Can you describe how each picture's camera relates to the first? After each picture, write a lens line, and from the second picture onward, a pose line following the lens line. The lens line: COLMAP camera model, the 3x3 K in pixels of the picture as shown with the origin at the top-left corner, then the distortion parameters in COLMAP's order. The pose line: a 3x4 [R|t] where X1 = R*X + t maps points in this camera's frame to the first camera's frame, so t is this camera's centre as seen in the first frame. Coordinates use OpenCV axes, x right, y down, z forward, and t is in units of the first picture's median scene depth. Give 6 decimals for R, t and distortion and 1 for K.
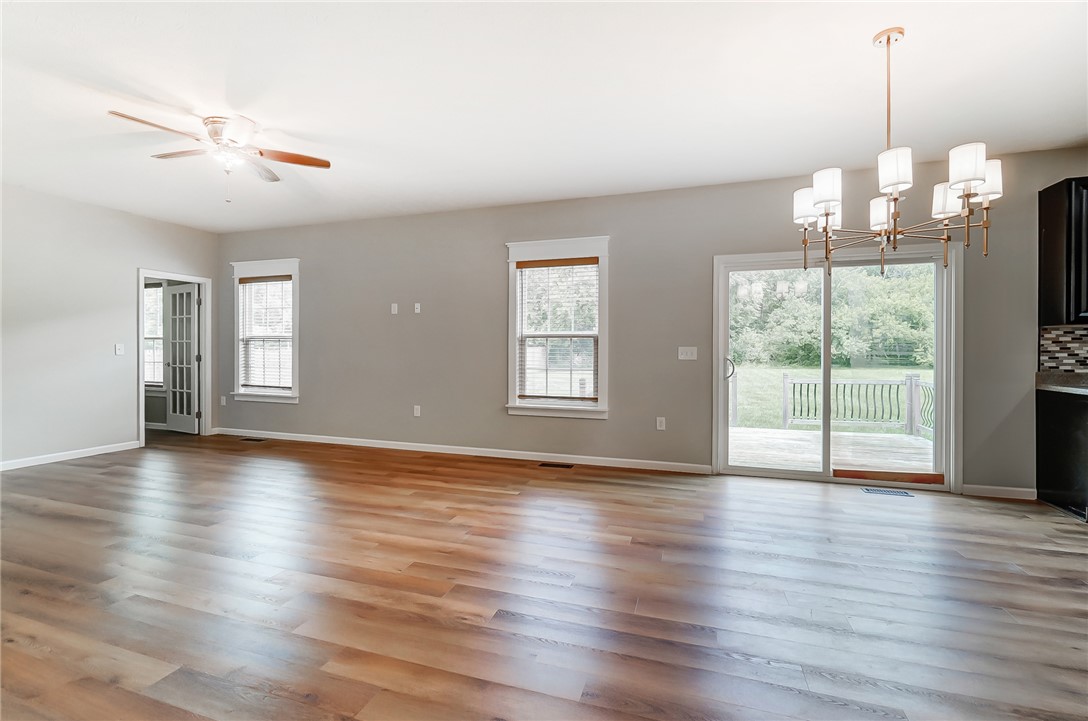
lens RADIAL K [[478.2, 0, 541.1], [0, 478.2, 355.2], [0, 0, 1]] dist [-0.004744, -0.000390]
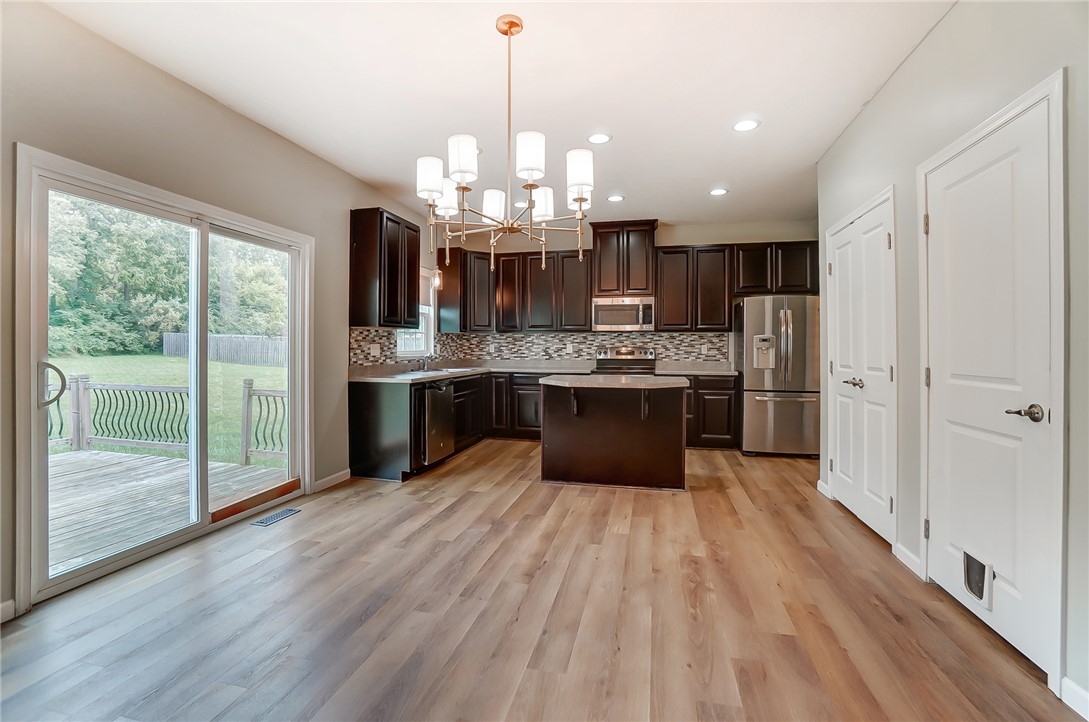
lens RADIAL K [[489.4, 0, 527.0], [0, 489.4, 358.1], [0, 0, 1]] dist [-0.041509, 0.017284]
pose [[-0.066966, -0.024435, 0.997456, -0.129058], [0.001101, 0.999698, 0.024564, -0.011031], [-0.997755, 0.002743, -0.066919, 0.542330]]
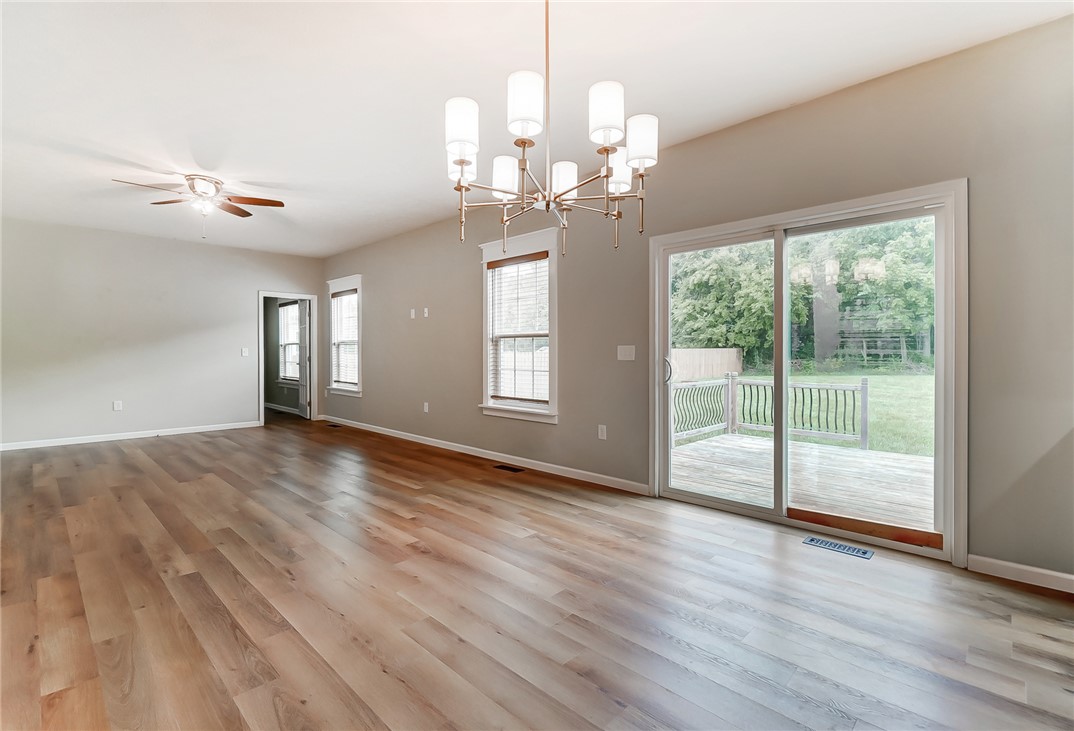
lens RADIAL K [[492.6, 0, 543.9], [0, 492.6, 356.2], [0, 0, 1]] dist [0.003529, -0.006980]
pose [[0.902316, -0.001238, -0.431074, 0.568854], [-0.000303, 0.999994, -0.003507, 0.005178], [0.431076, 0.003295, 0.902310, 0.132359]]
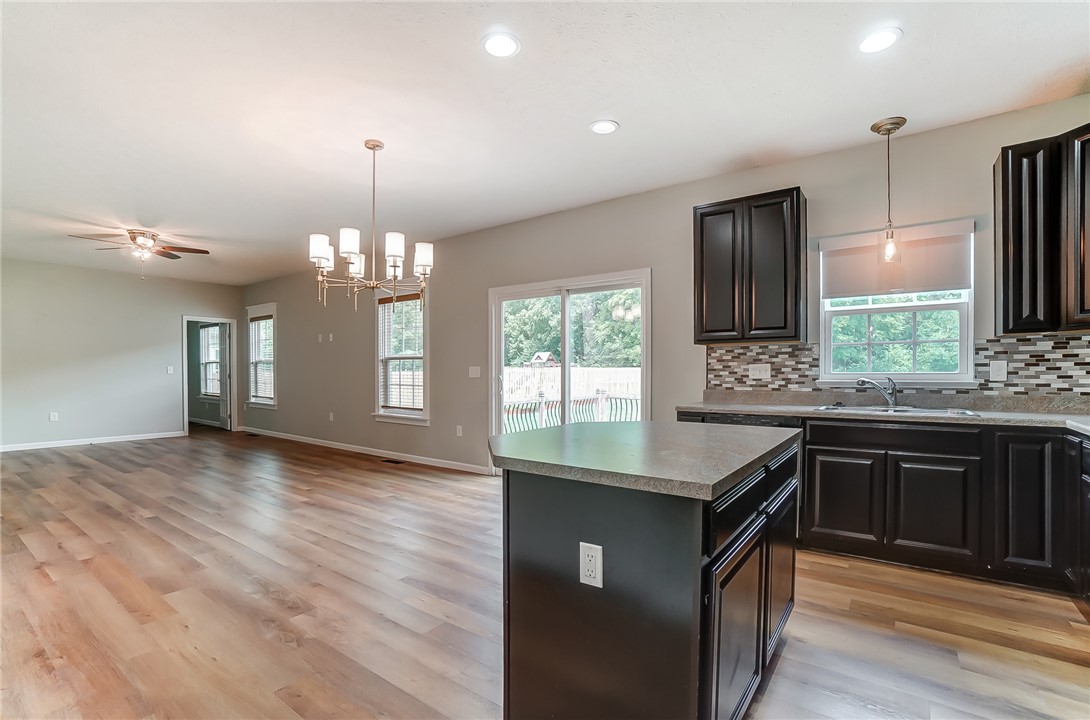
lens RADIAL K [[500.1, 0, 545.4], [0, 500.1, 382.1], [0, 0, 1]] dist [-0.059810, 0.022298]
pose [[0.950853, 0.006336, -0.309577, 0.872854], [-0.003151, 0.999937, 0.010788, 0.007122], [0.309625, -0.009282, 0.950813, -0.120238]]
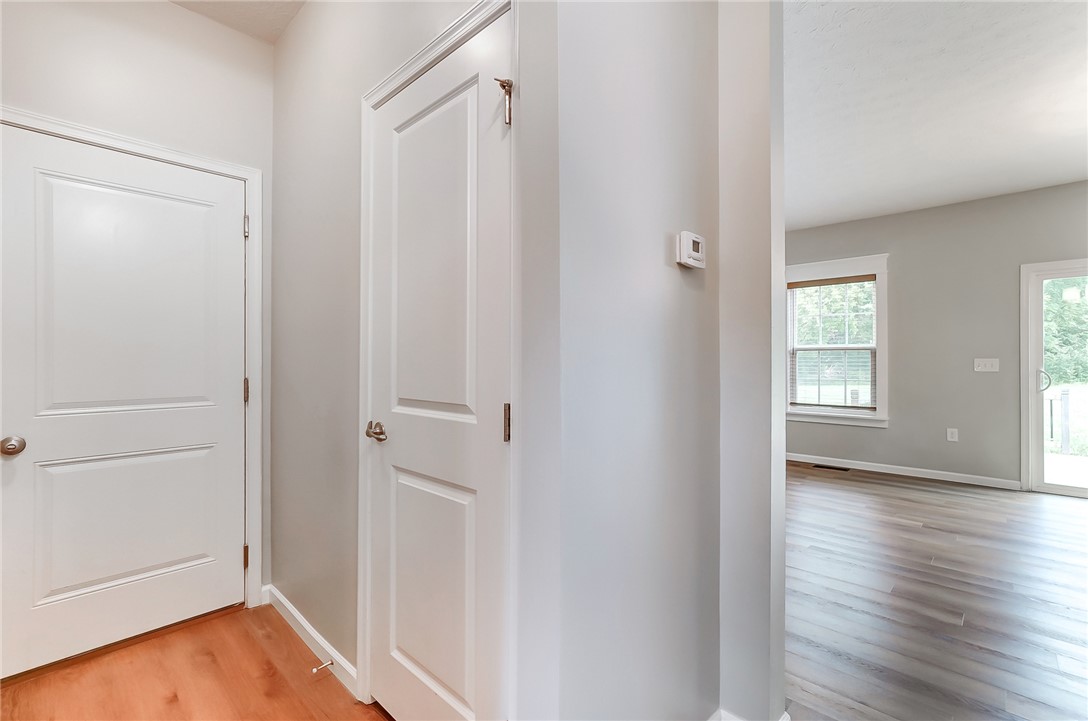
lens RADIAL K [[489.0, 0, 526.5], [0, 489.0, 357.6], [0, 0, 1]] dist [-0.041509, 0.017284]
pose [[0.889206, -0.004946, -0.457481, -0.088117], [-0.003963, 0.999821, -0.018514, 0.002886], [0.457490, 0.018276, 0.889027, -0.318081]]
